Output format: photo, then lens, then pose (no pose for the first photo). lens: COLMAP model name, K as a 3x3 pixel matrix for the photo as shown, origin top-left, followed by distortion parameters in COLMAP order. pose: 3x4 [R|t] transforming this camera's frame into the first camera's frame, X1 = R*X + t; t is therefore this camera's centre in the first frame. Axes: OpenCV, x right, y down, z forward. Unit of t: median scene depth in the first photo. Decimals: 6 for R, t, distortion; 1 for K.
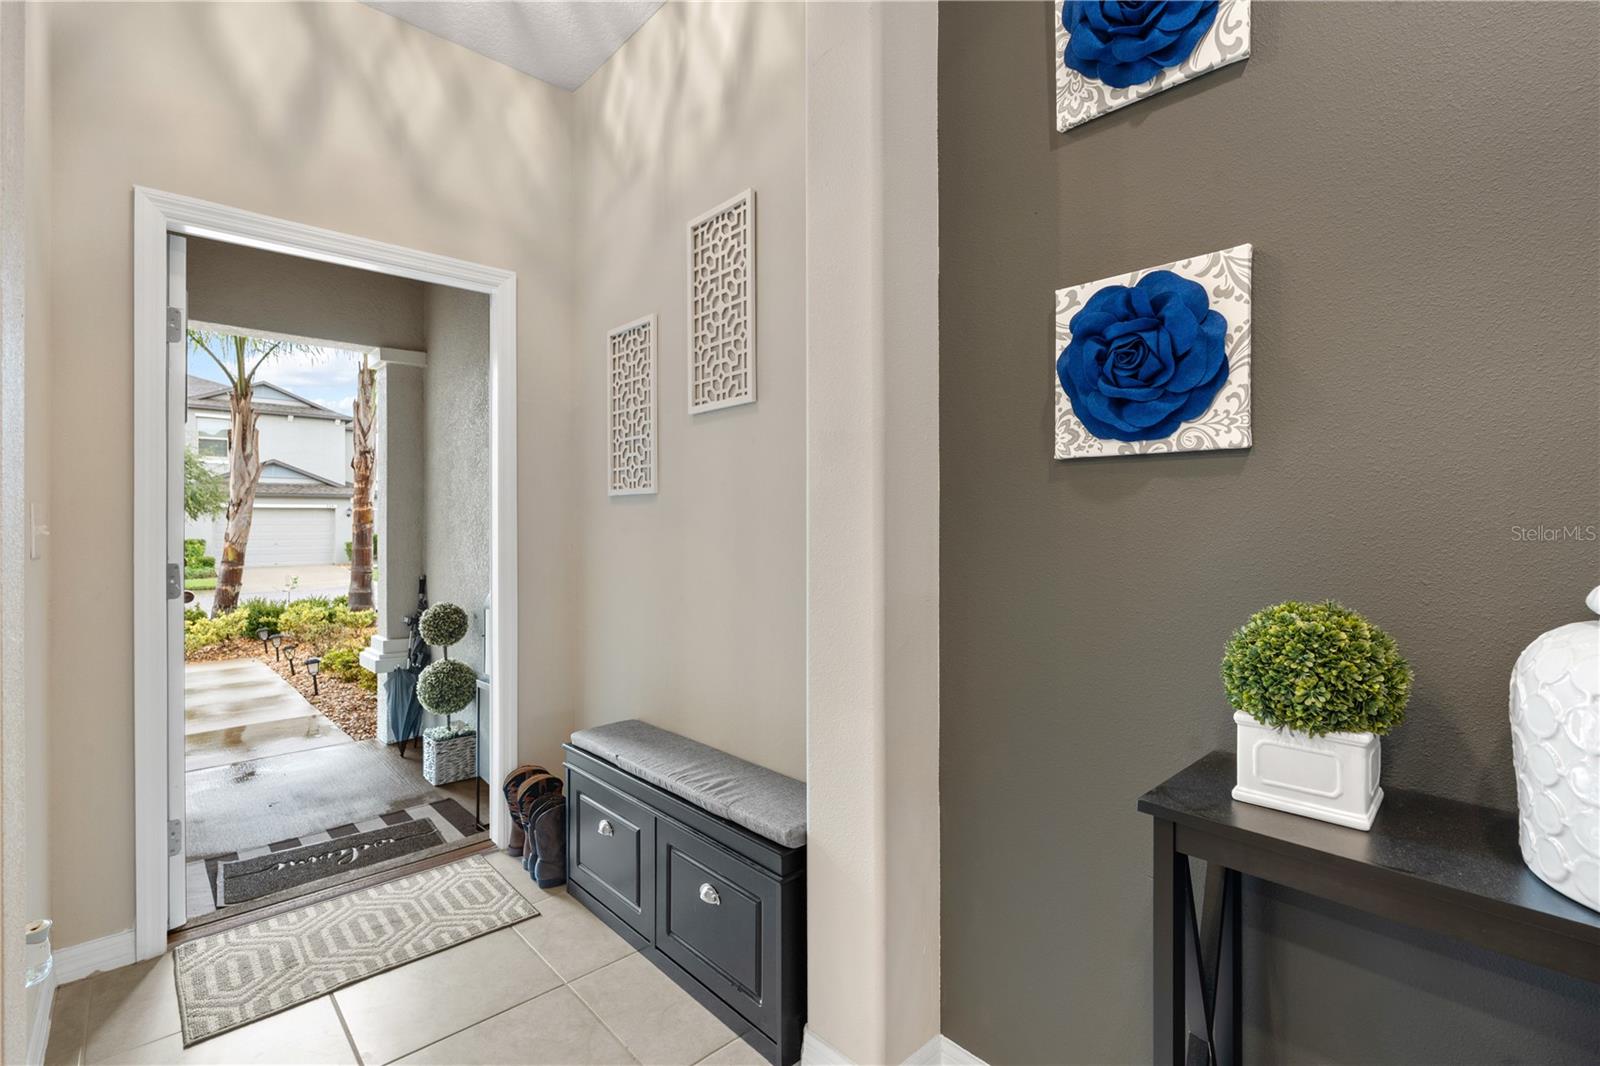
lens RADIAL K [[722.6, 0, 792.4], [0, 722.6, 519.1], [0, 0, 1]] dist [-0.002104, 0.000047]
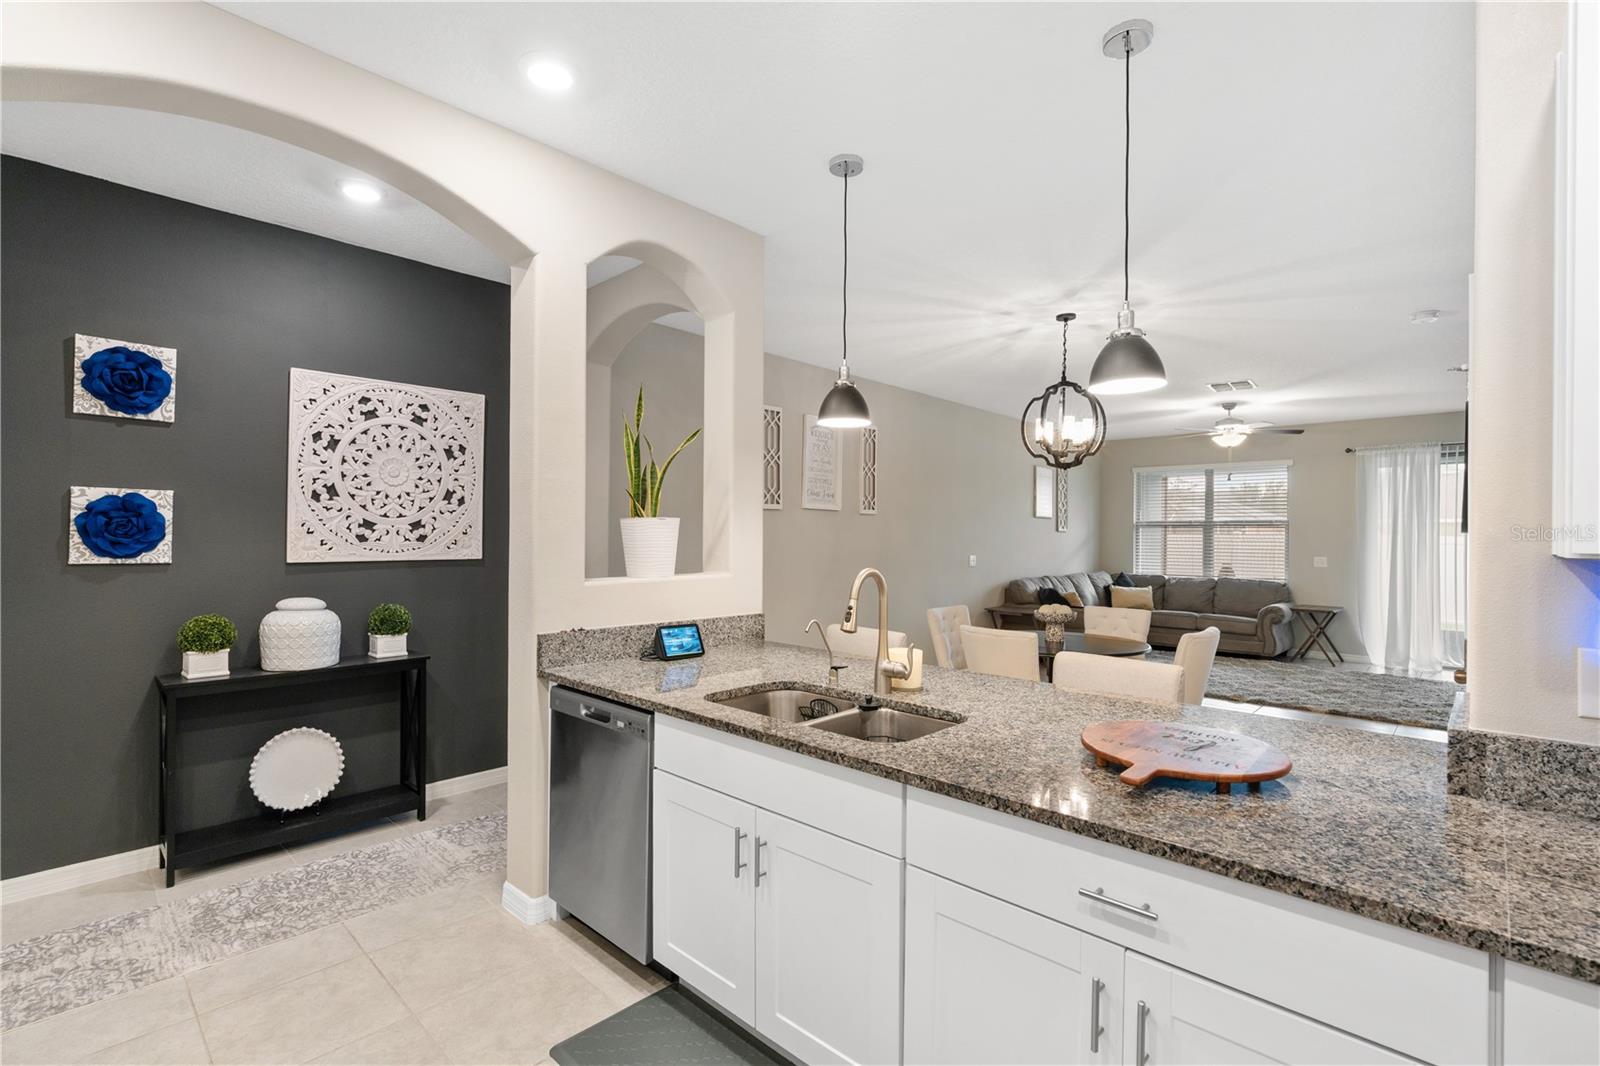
lens RADIAL K [[728.3, 0, 793.8], [0, 728.3, 532.5], [0, 0, 1]] dist [-0.007275, 0.001281]
pose [[-0.068038, 0.008375, 0.997648, -2.163393], [-0.010975, 0.999898, -0.009142, -0.202126], [-0.997622, -0.011571, -0.067939, -1.126776]]
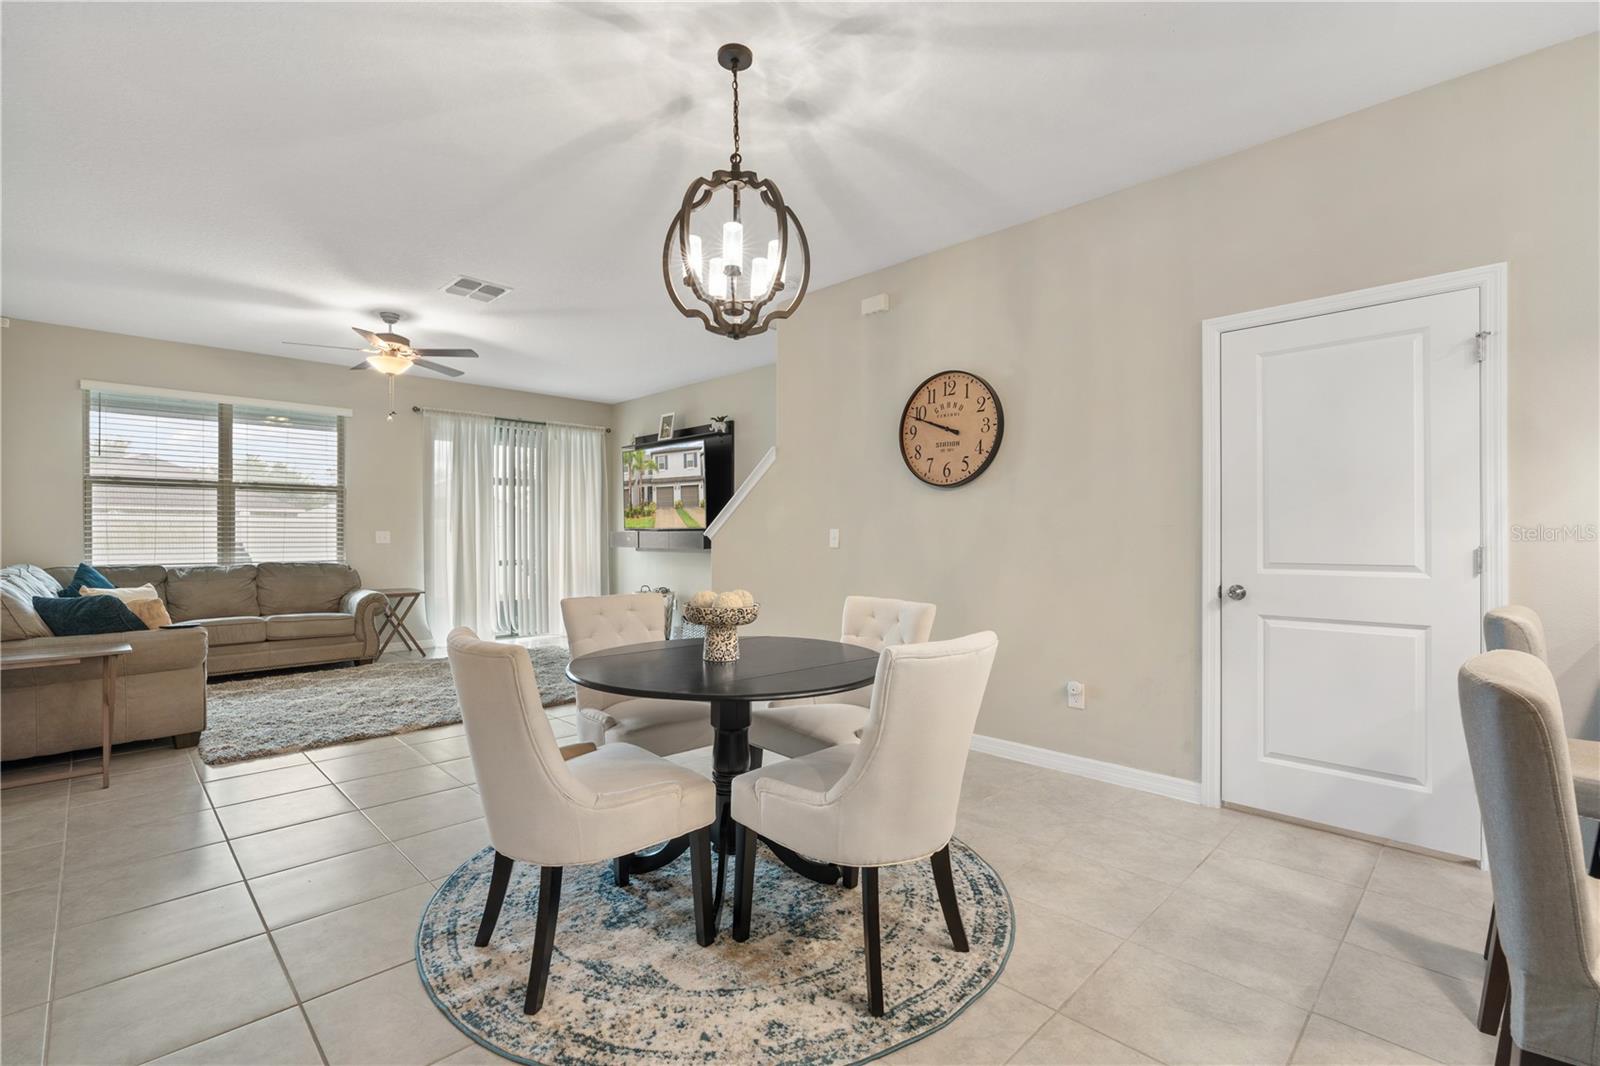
lens RADIAL K [[716.5, 0, 794.9], [0, 716.5, 534.0], [0, 0, 1]] dist [-0.012664, 0.000088]
pose [[-0.999374, 0.001054, -0.035371, 1.538173], [0.001230, 0.999987, -0.004953, -0.017374], [0.035365, -0.004994, -0.999362, -0.766563]]
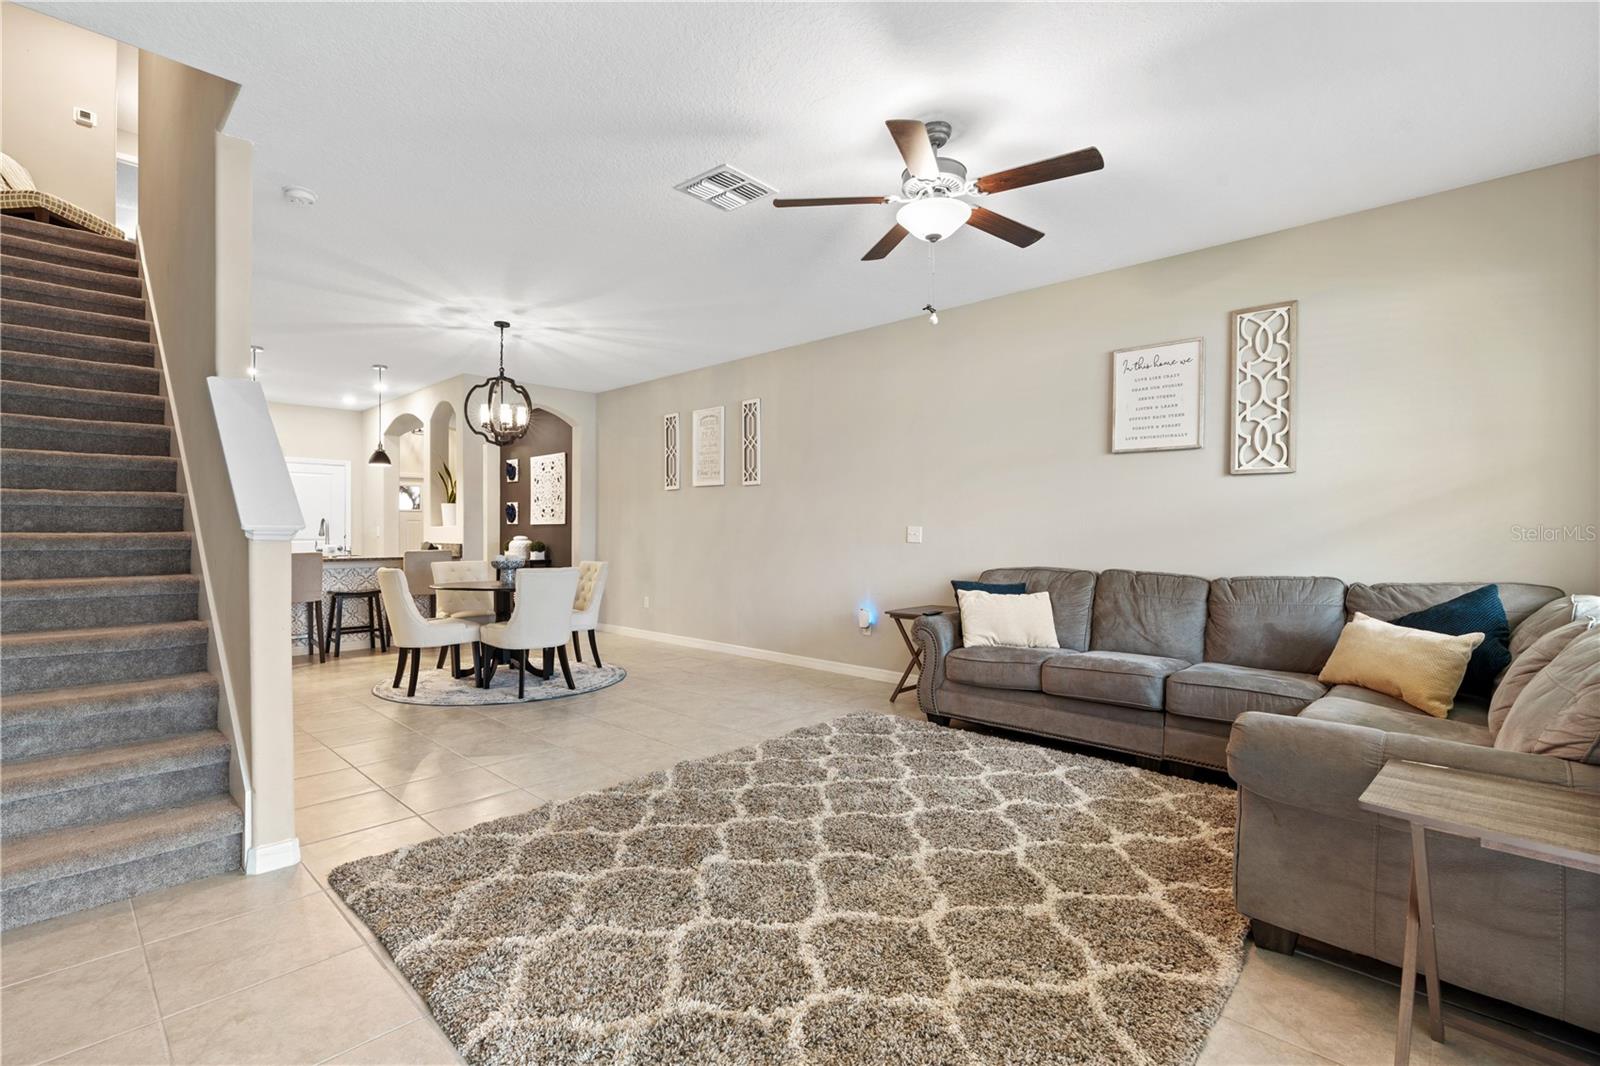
lens RADIAL K [[728.3, 0, 793.8], [0, 728.3, 532.5], [0, 0, 1]] dist [-0.007275, 0.001281]
pose [[0.997852, 0.004827, 0.065329, 3.283229], [-0.005116, 0.999978, 0.004258, -0.047710], [-0.065307, -0.004583, 0.997855, -7.858054]]
